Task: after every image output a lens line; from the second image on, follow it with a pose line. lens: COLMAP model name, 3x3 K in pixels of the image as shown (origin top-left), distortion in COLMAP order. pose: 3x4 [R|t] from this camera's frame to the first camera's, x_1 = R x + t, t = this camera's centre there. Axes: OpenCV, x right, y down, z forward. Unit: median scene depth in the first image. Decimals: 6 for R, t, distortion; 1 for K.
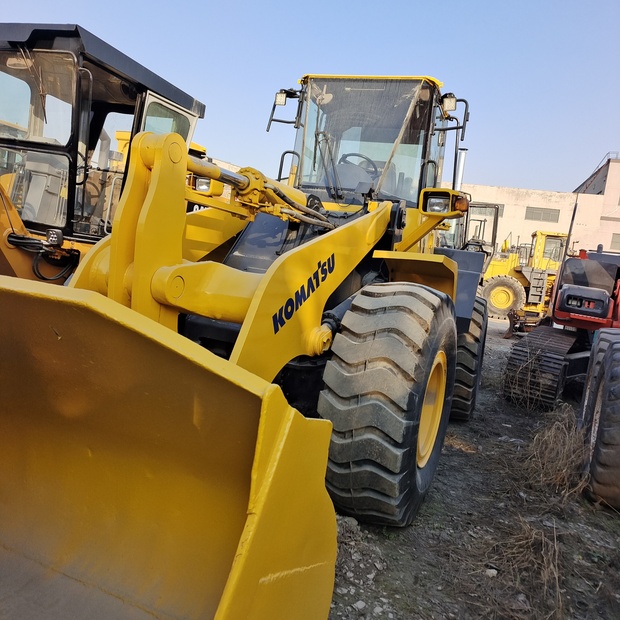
lens RADIAL K [[555.2, 0, 318.9], [0, 555.2, 311.4], [0, 0, 1]] dist [0.035127, 0.007251]
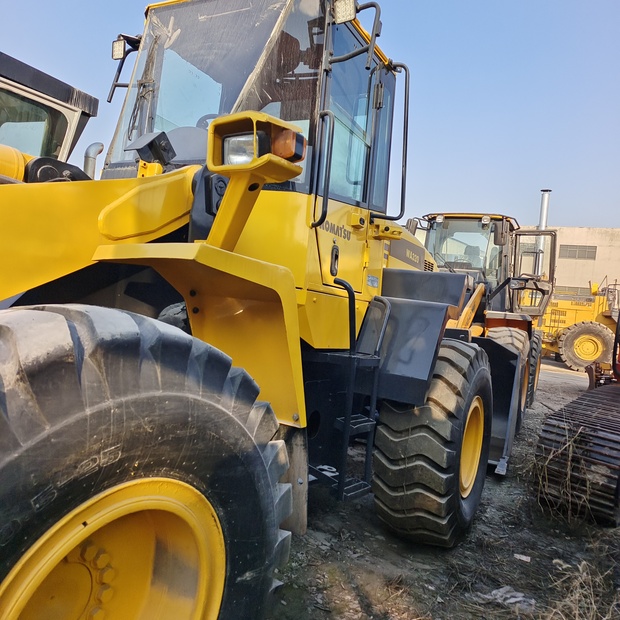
lens RADIAL K [[555.2, 0, 318.9], [0, 555.2, 311.4], [0, 0, 1]] dist [0.035127, 0.007251]
pose [[0.987570, -0.026301, -0.154965, 0.200196], [0.011181, 0.995158, -0.097646, -0.002597], [0.156783, 0.094700, 0.983083, 0.313716]]
